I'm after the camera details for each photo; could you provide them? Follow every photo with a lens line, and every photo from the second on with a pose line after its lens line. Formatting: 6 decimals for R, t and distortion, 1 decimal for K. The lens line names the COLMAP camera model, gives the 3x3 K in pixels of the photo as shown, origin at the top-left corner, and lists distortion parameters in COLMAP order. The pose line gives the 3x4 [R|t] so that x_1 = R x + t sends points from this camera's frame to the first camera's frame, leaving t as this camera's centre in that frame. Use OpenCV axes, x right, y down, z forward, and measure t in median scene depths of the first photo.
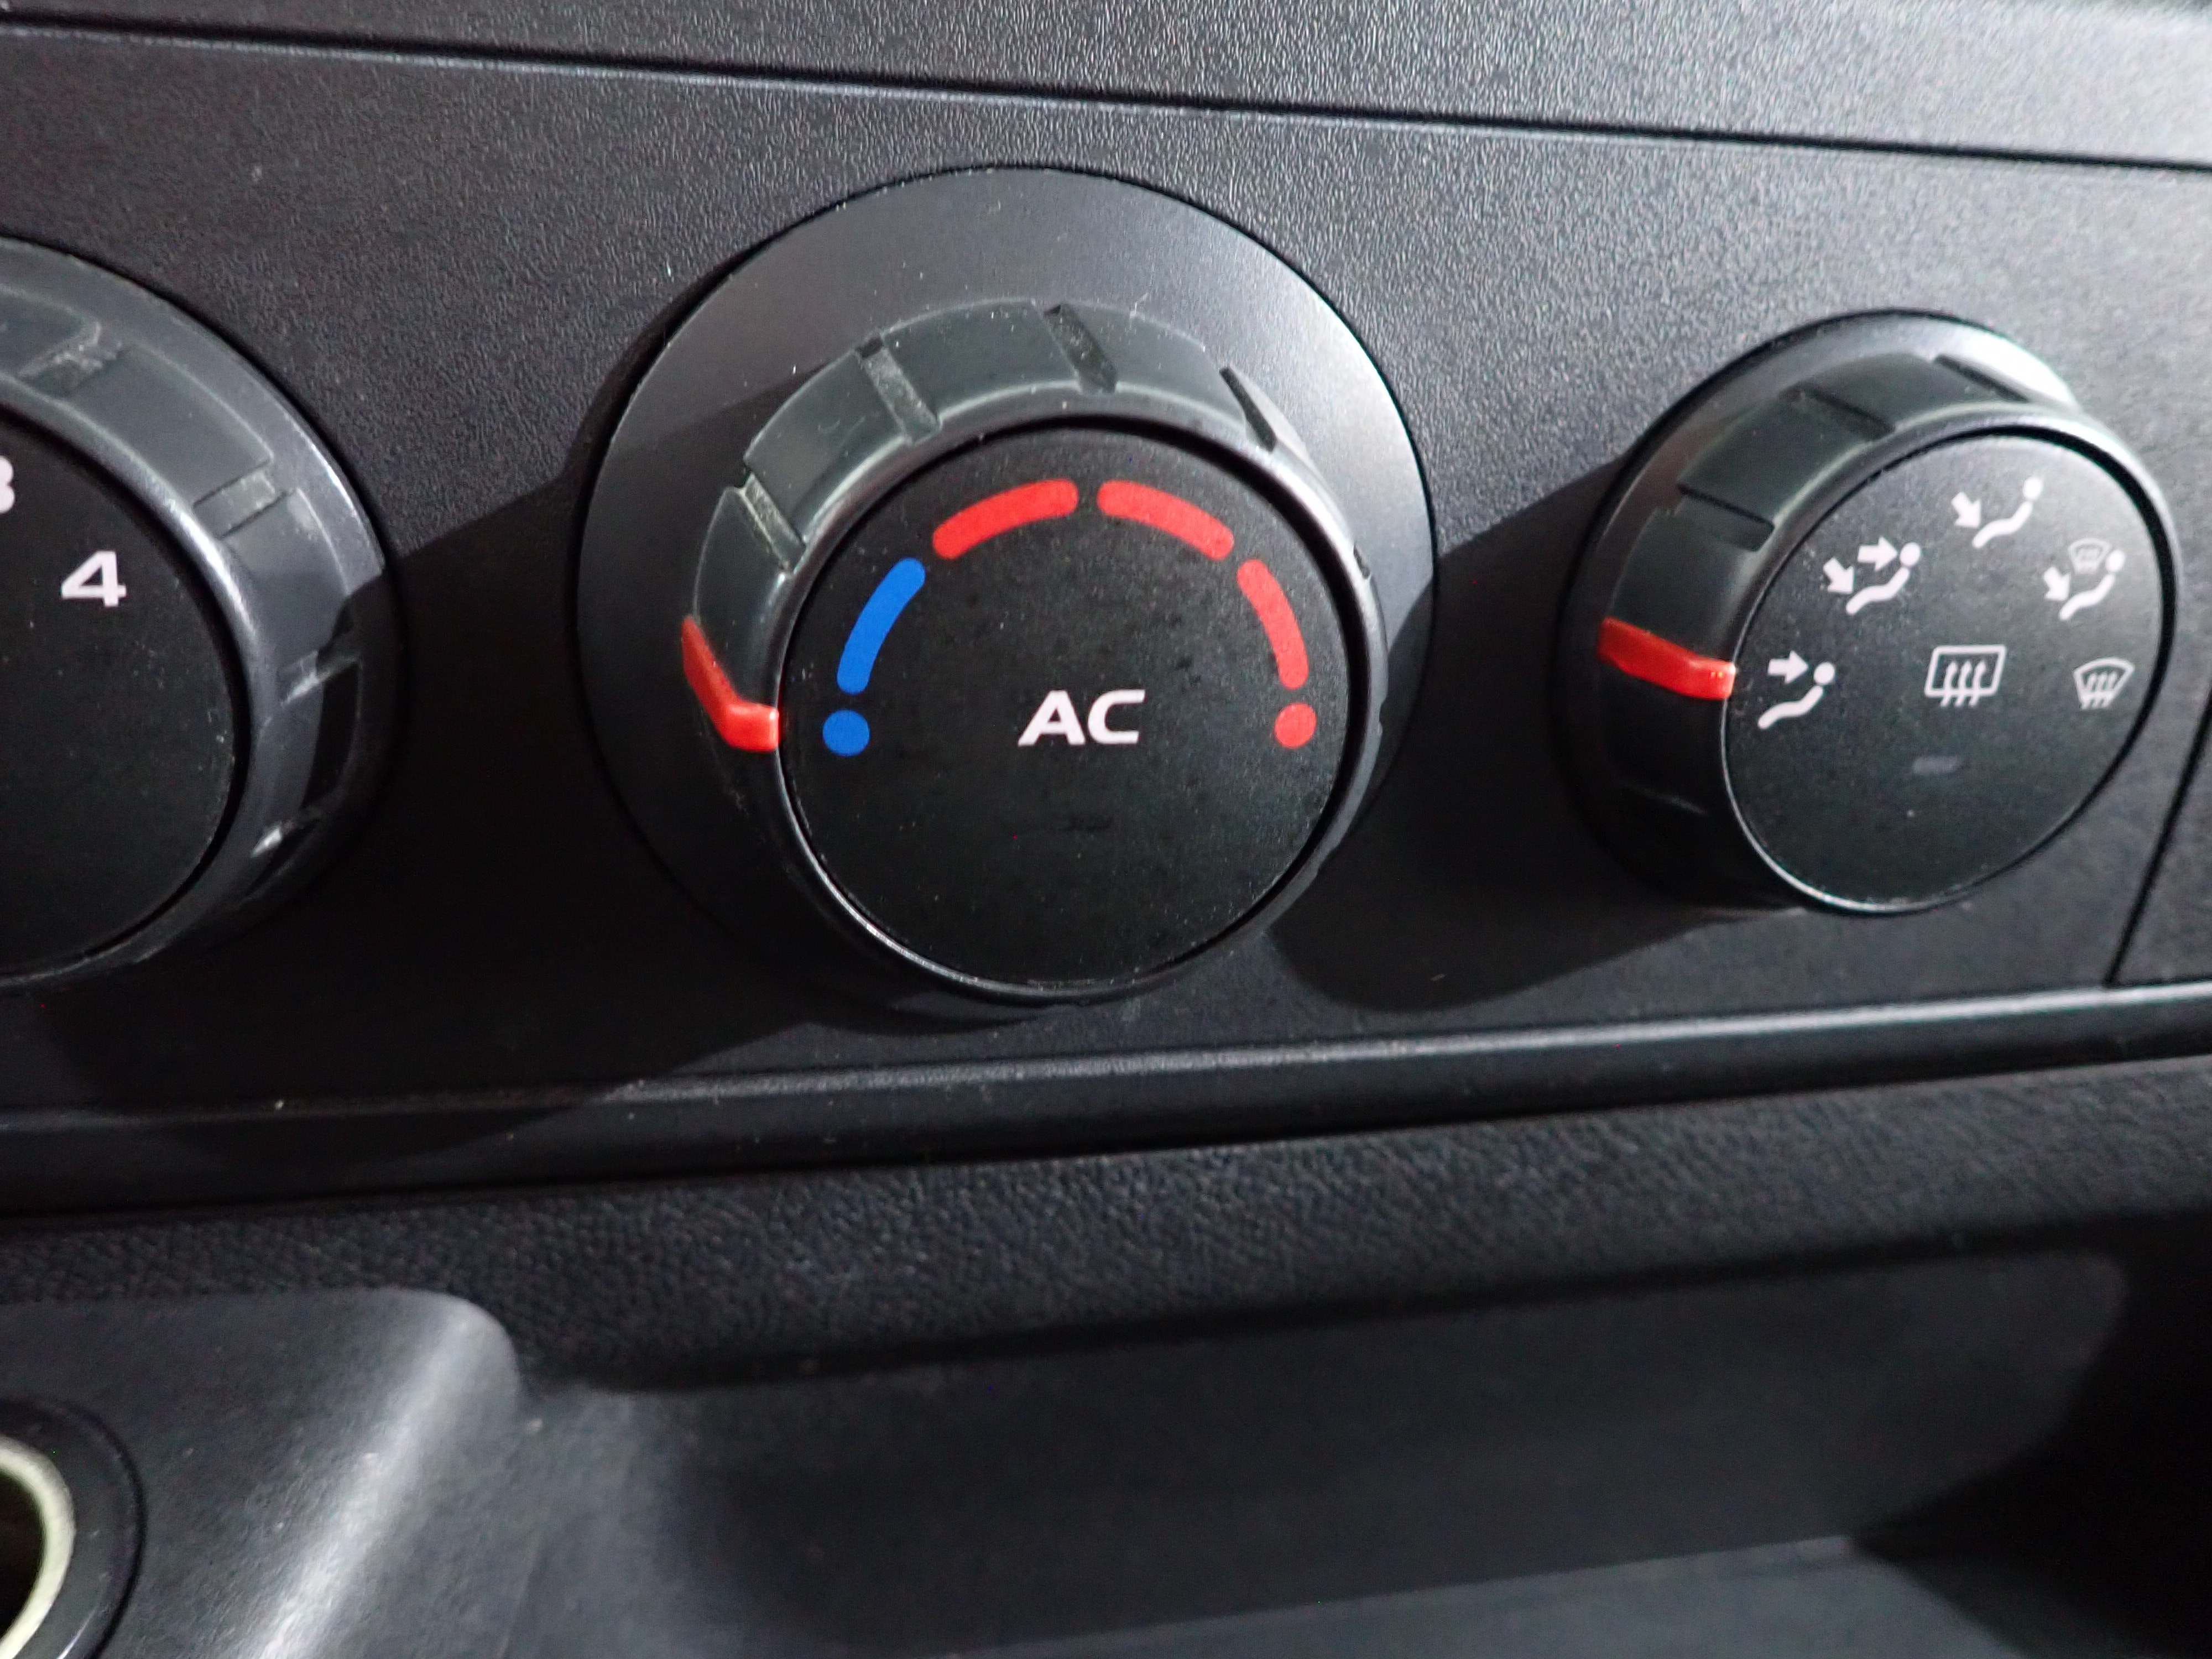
lens RADIAL K [[1635.1, 0, 1106.0], [0, 1635.1, 829.5], [0, 0, 1]] dist [0.017272, 0.001137]
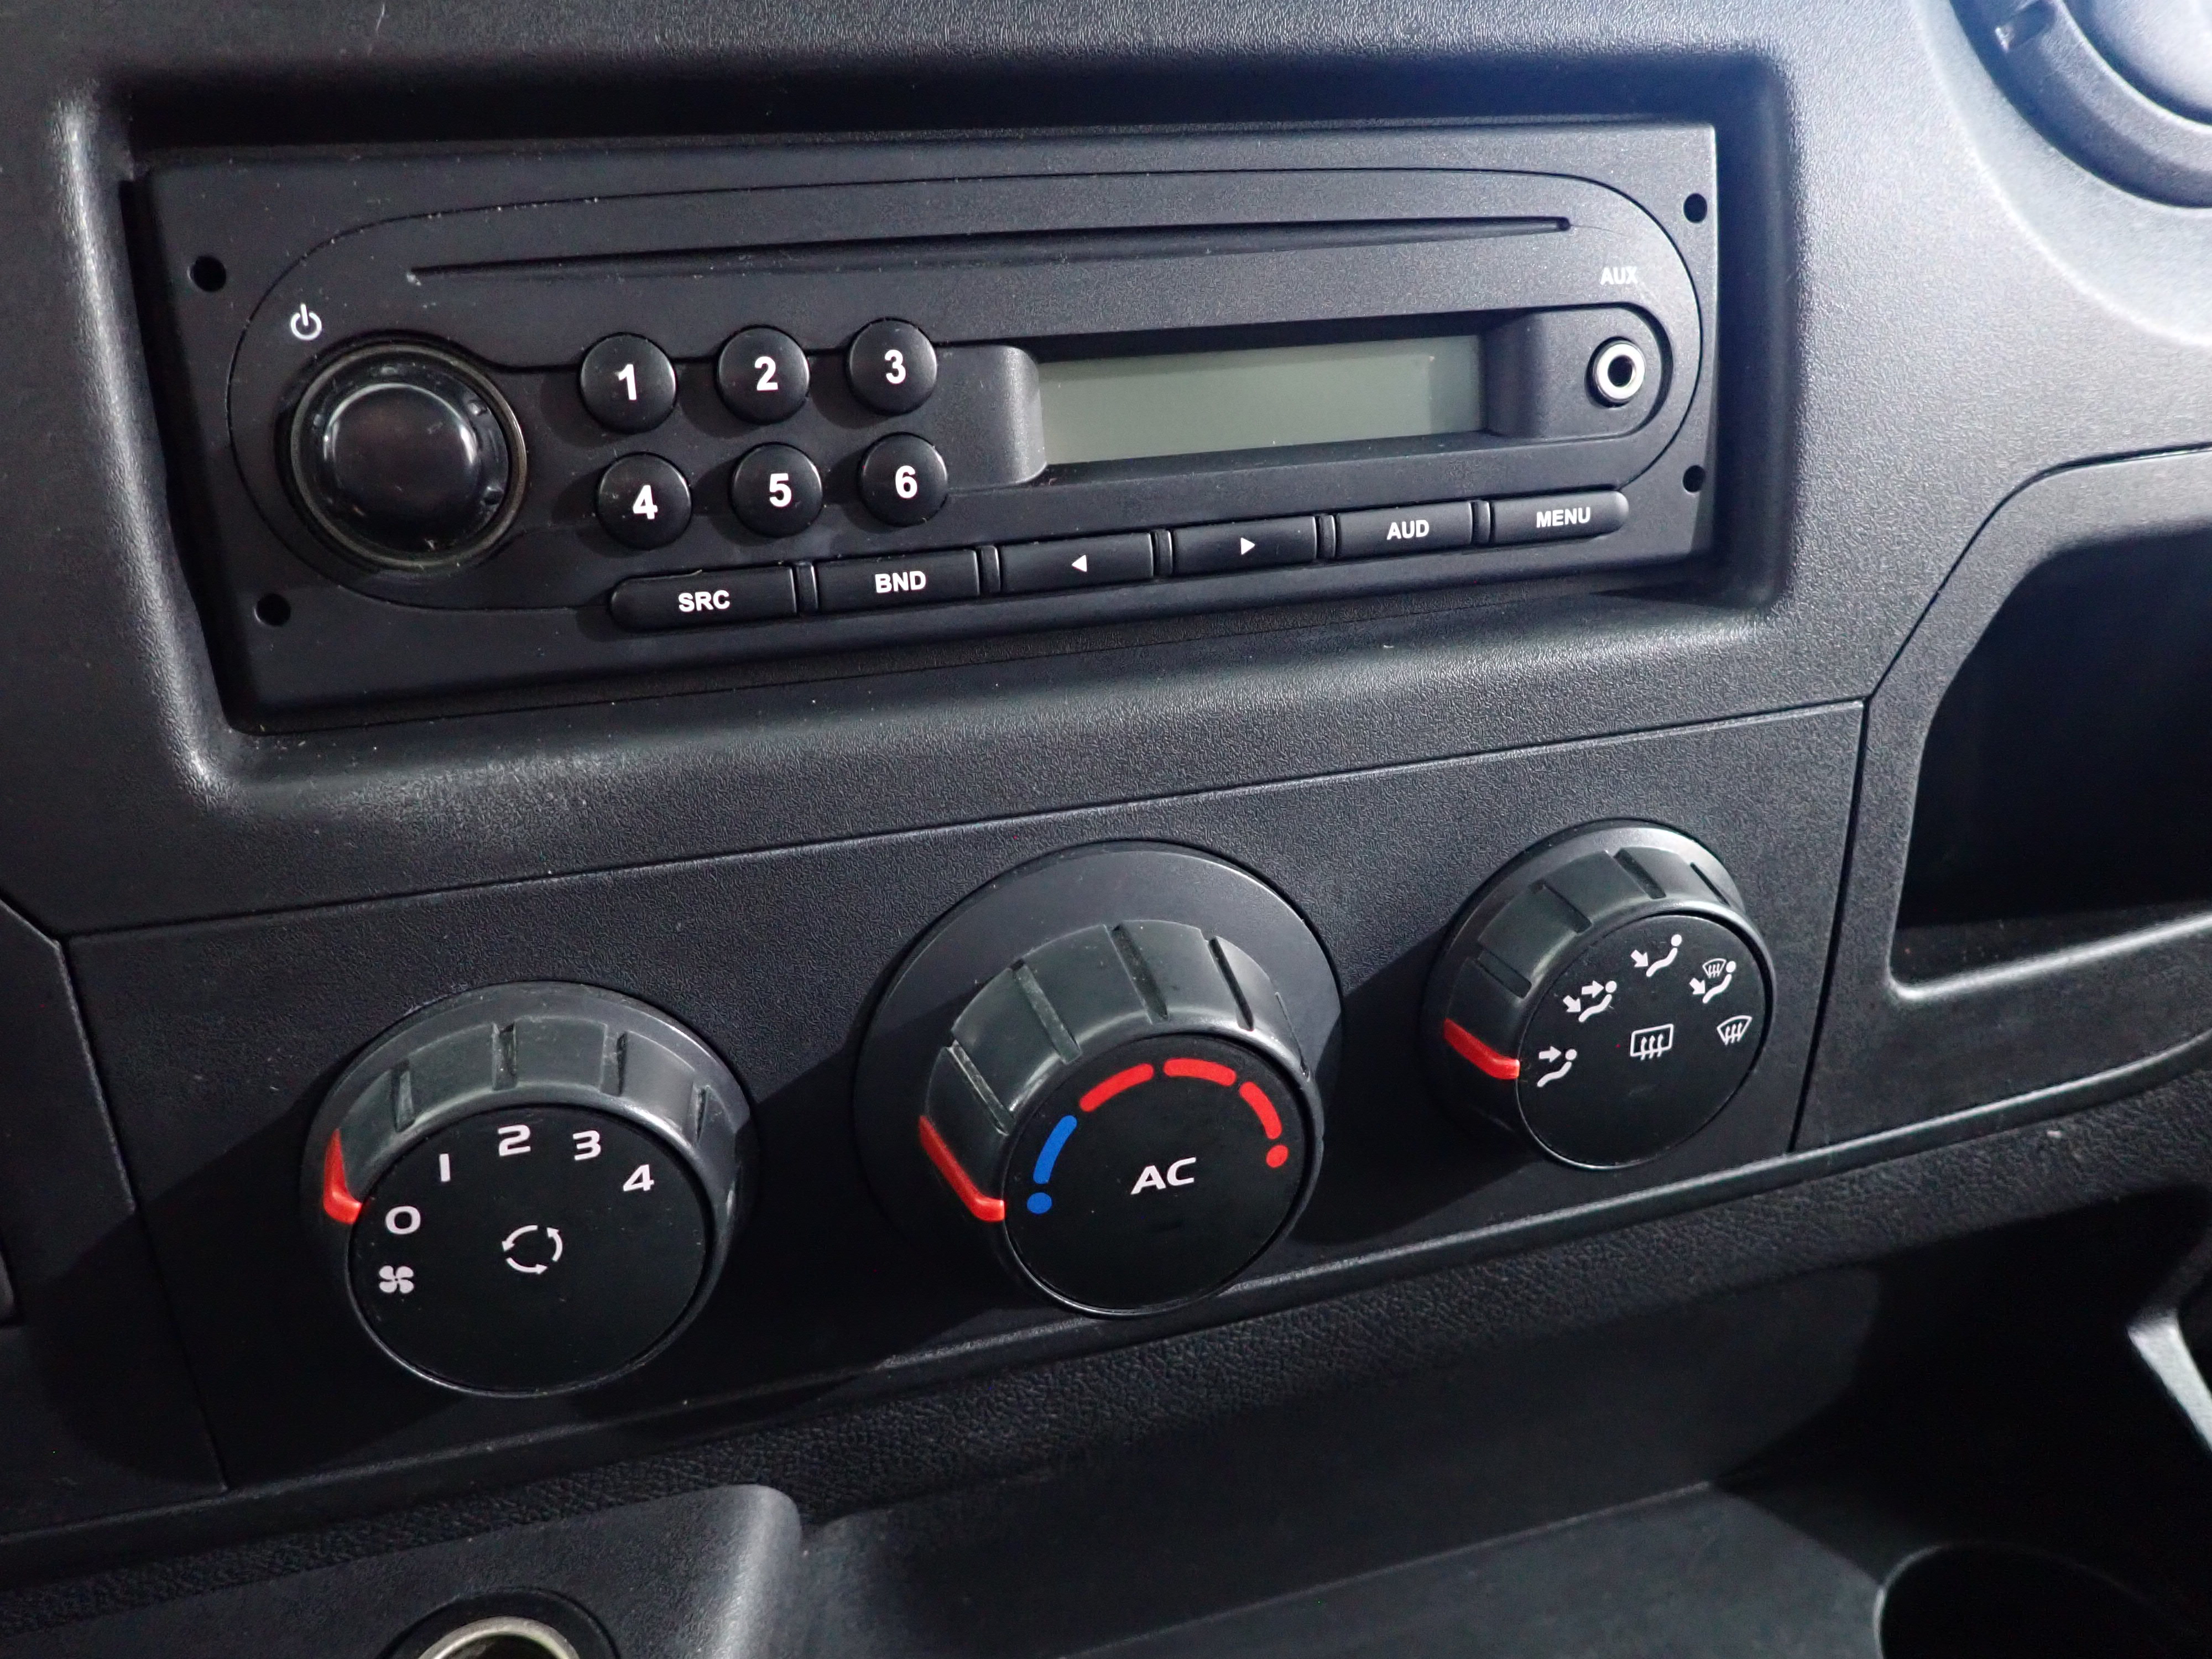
lens RADIAL K [[1607.1, 0, 1106.0], [0, 1607.1, 829.5], [0, 0, 1]] dist [0.000959, 0.061562]
pose [[0.993546, -0.103727, 0.045904, -0.084424], [0.102790, 0.994452, 0.022339, -0.348943], [-0.047966, -0.017476, 0.998696, -0.551752]]
